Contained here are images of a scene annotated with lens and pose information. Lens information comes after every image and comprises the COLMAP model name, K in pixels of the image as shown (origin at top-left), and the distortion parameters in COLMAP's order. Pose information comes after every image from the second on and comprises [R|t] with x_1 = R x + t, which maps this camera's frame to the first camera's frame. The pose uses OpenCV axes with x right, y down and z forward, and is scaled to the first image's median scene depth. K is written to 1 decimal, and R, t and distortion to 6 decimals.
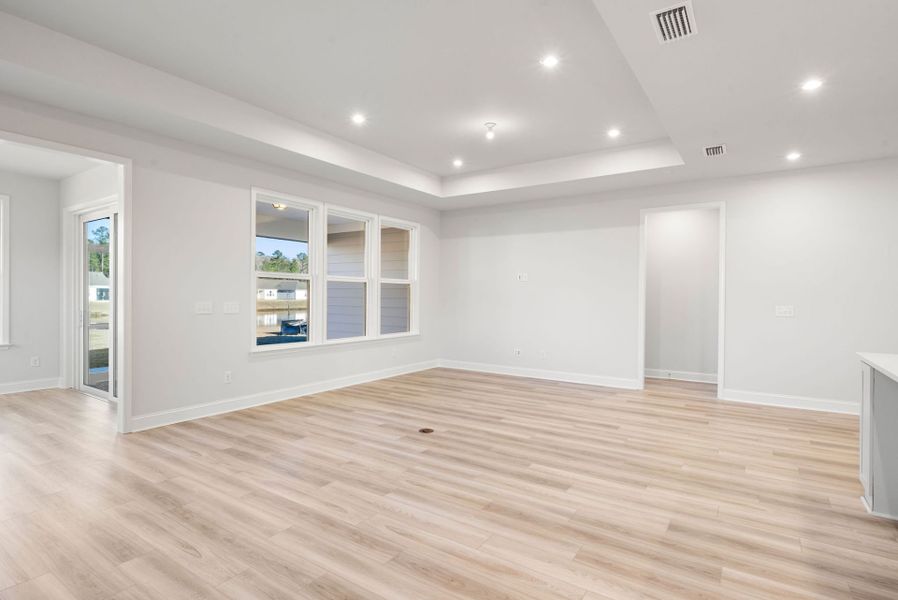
lens RADIAL K [[461.5, 0, 449.9], [0, 461.5, 296.1], [0, 0, 1]] dist [-0.003372, 0.000847]
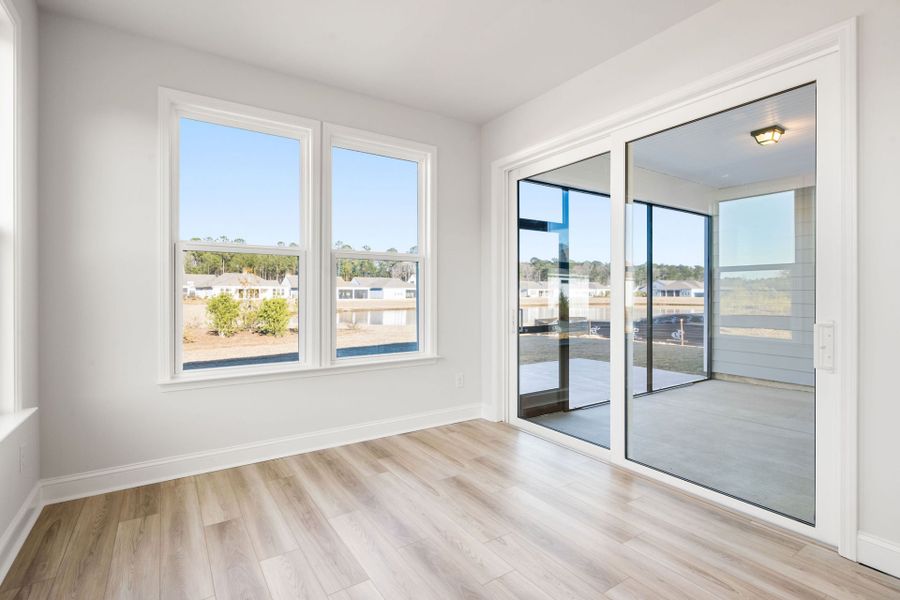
lens RADIAL K [[434.4, 0, 445.6], [0, 434.4, 291.9], [0, 0, 1]] dist [0.001937, 0.002078]
pose [[0.923116, -0.008675, -0.384425, -1.242175], [0.006040, 0.999949, -0.008060, 0.019239], [0.384475, 0.005119, 0.923121, 0.703591]]
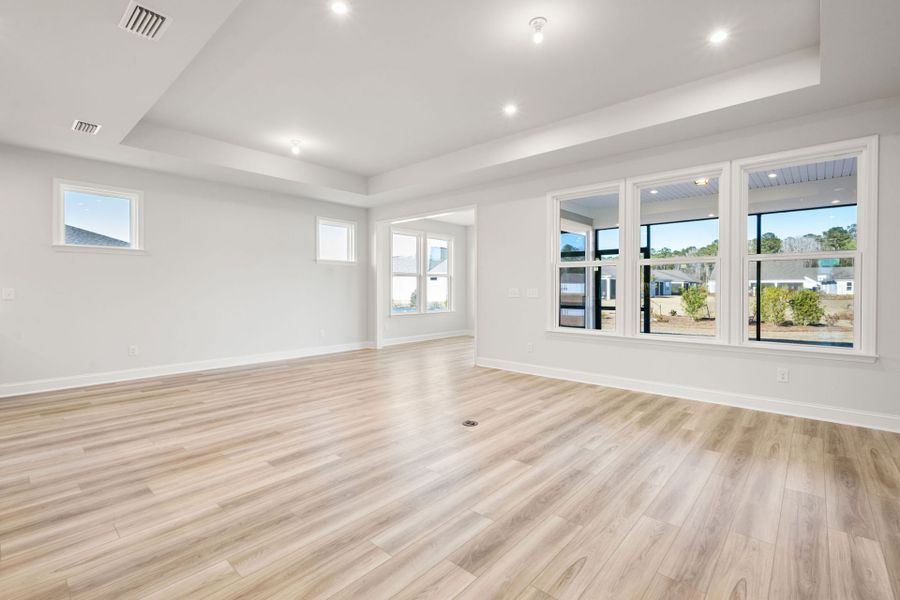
lens RADIAL K [[434.4, 0, 459.0], [0, 434.4, 295.9], [0, 0, 1]] dist [0.001937, 0.002078]
pose [[-0.153675, 0.016201, -0.987989, 1.044578], [-0.002625, 0.999855, 0.016804, 0.030107], [0.988118, 0.005175, -0.153610, 1.438990]]
